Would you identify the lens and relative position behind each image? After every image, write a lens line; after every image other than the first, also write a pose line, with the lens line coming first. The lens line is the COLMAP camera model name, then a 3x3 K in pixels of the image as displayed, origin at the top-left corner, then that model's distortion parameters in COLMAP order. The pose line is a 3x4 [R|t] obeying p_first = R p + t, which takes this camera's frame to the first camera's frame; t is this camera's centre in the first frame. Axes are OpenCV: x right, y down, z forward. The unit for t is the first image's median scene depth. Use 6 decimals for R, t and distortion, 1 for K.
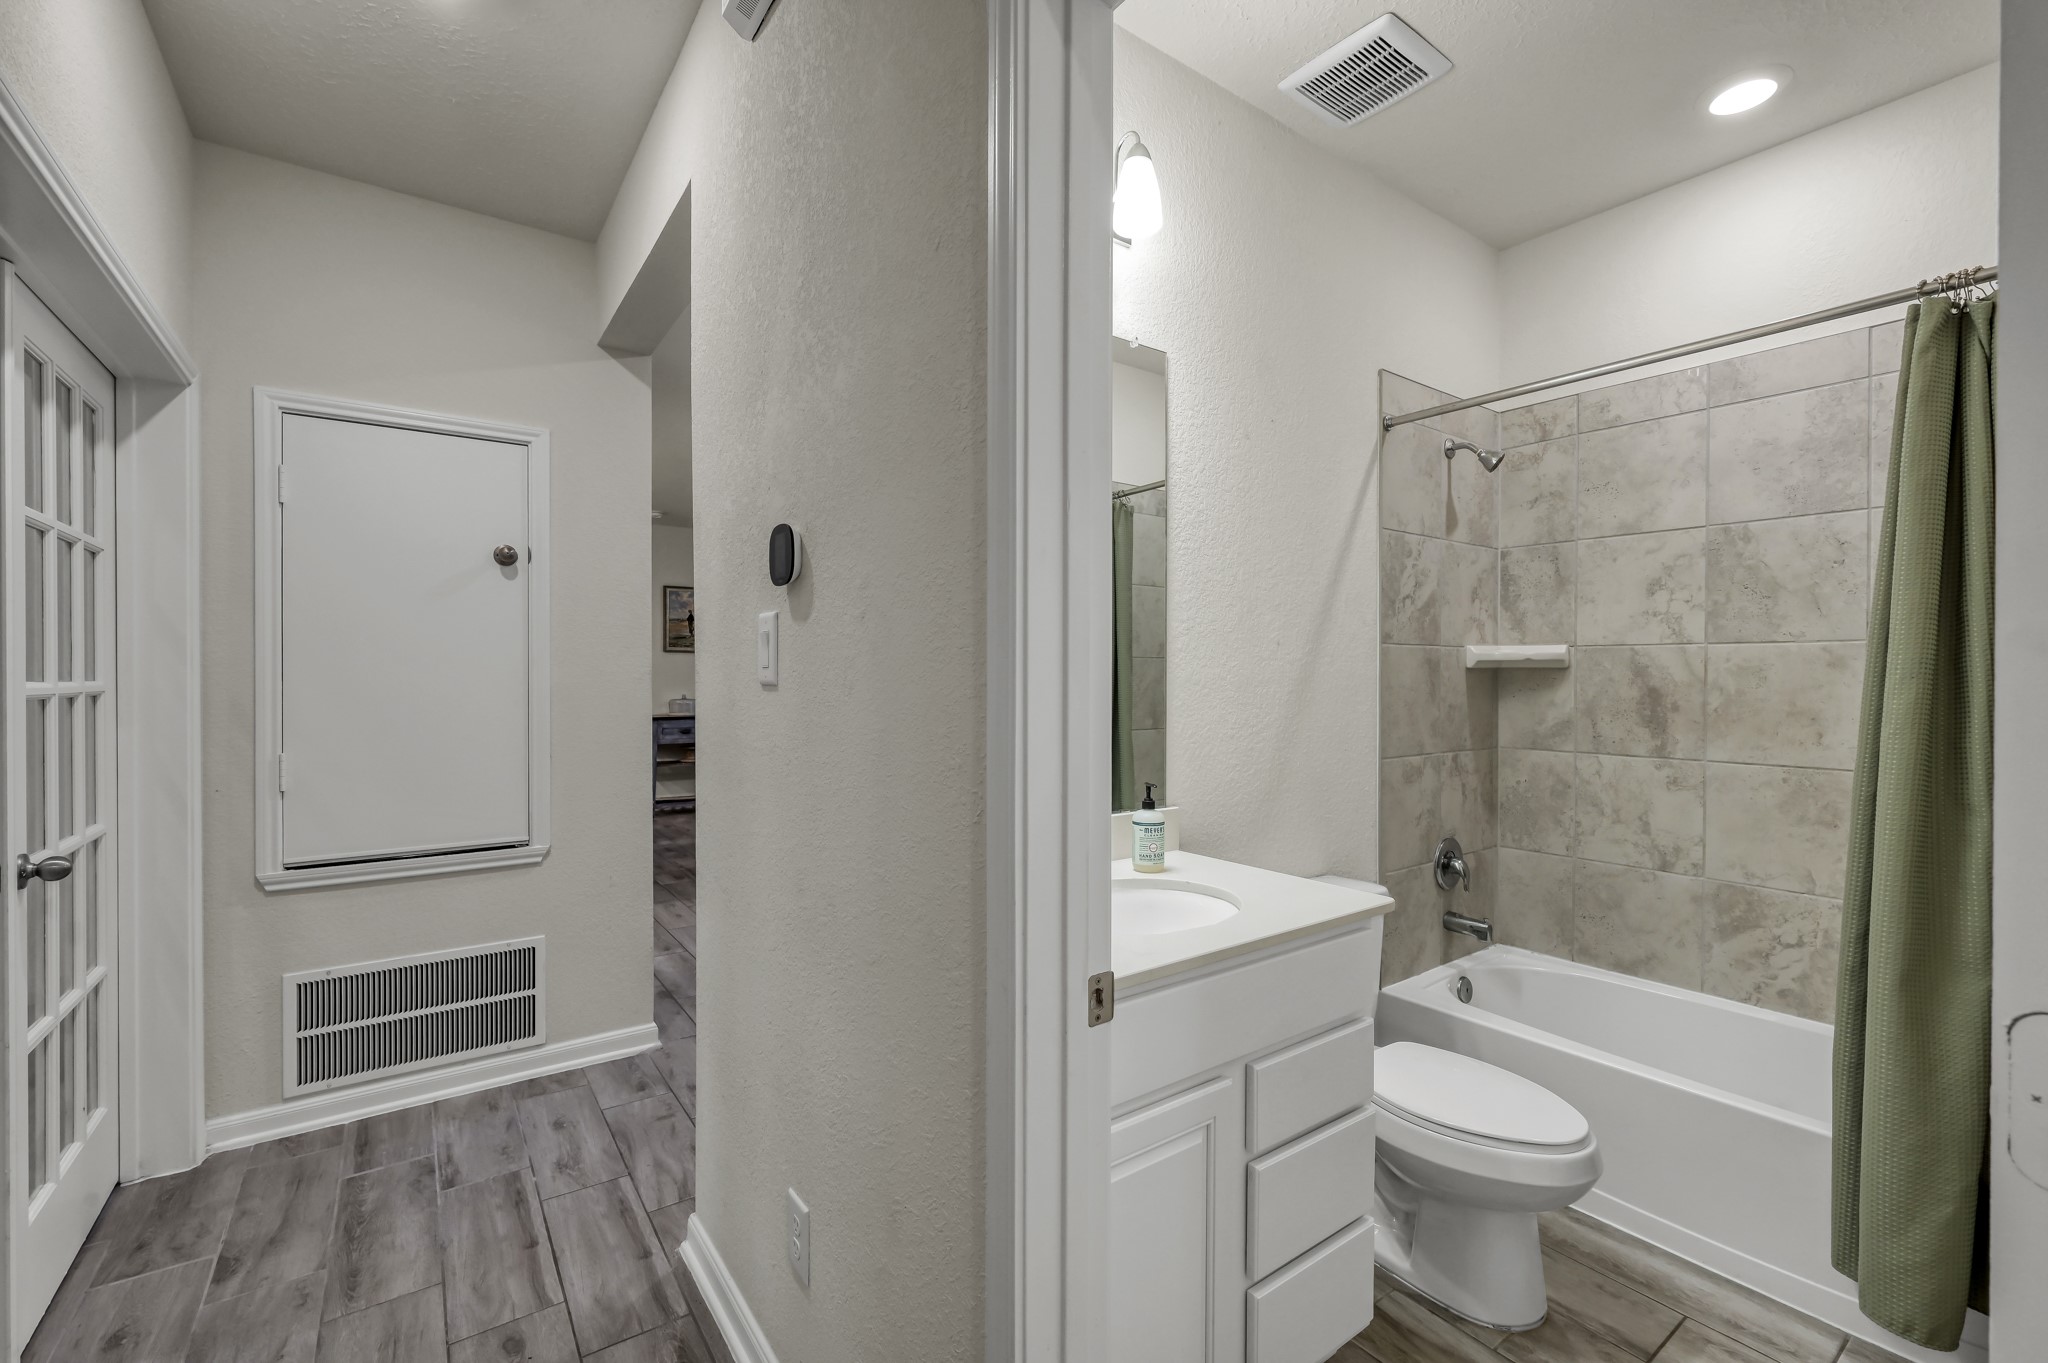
lens RADIAL K [[869.7, 0, 1018.6], [0, 869.7, 677.6], [0, 0, 1]] dist [-0.001299, -0.000252]
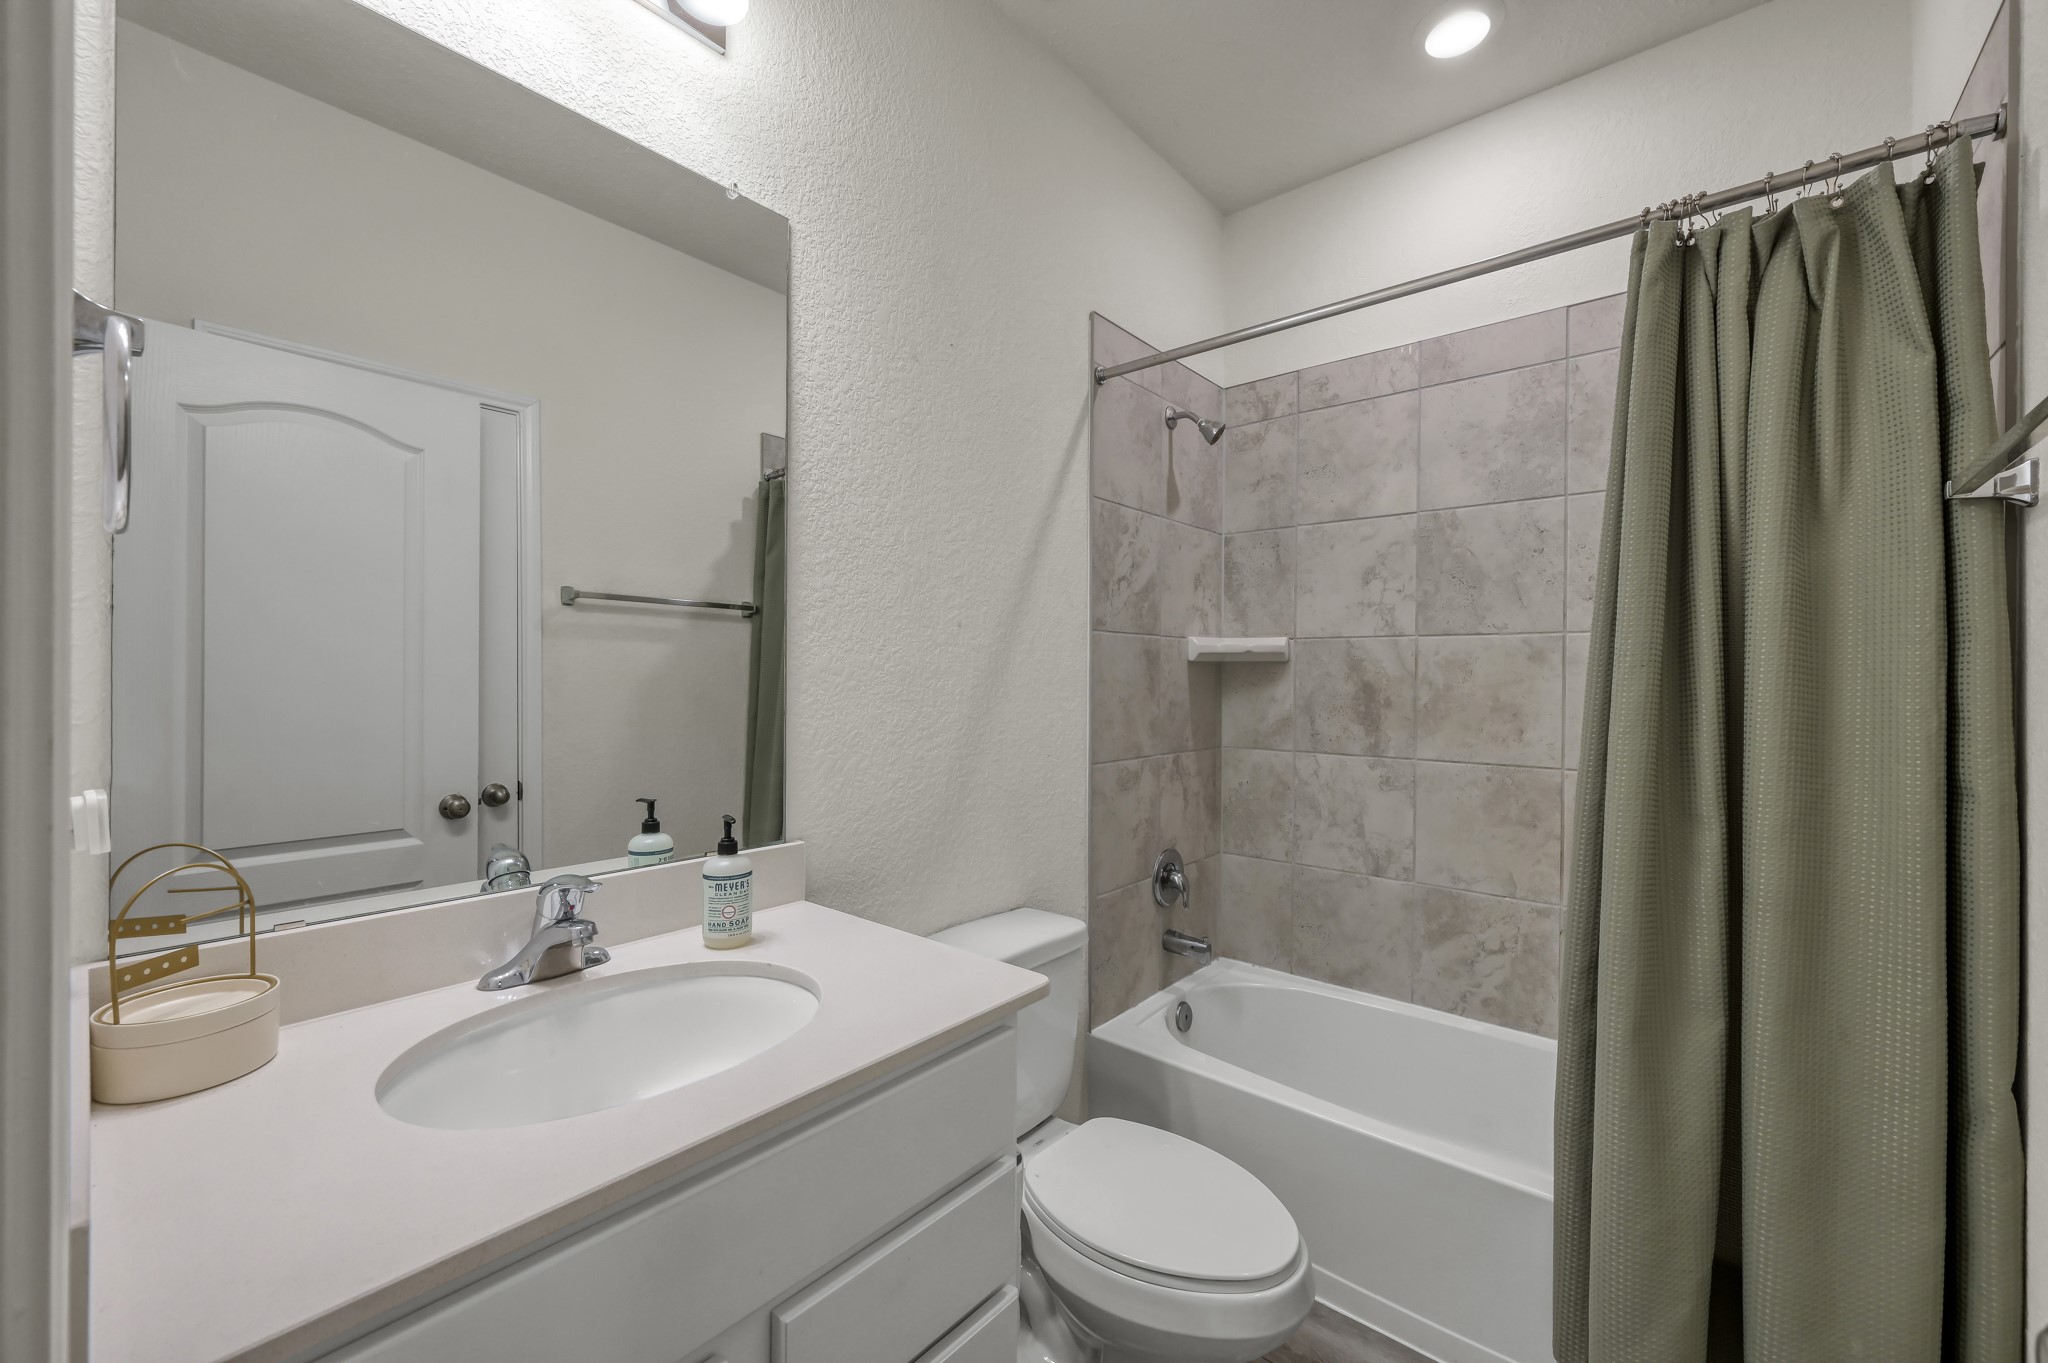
lens RADIAL K [[804.4, 0, 1024.1], [0, 804.4, 680.1], [0, 0, 1]] dist [-0.002562, 0.000550]
pose [[0.972816, 0.002461, 0.231568, 0.165177], [-0.002772, 0.999996, 0.001019, 0.009308], [-0.231565, -0.001633, 0.972818, 0.237252]]
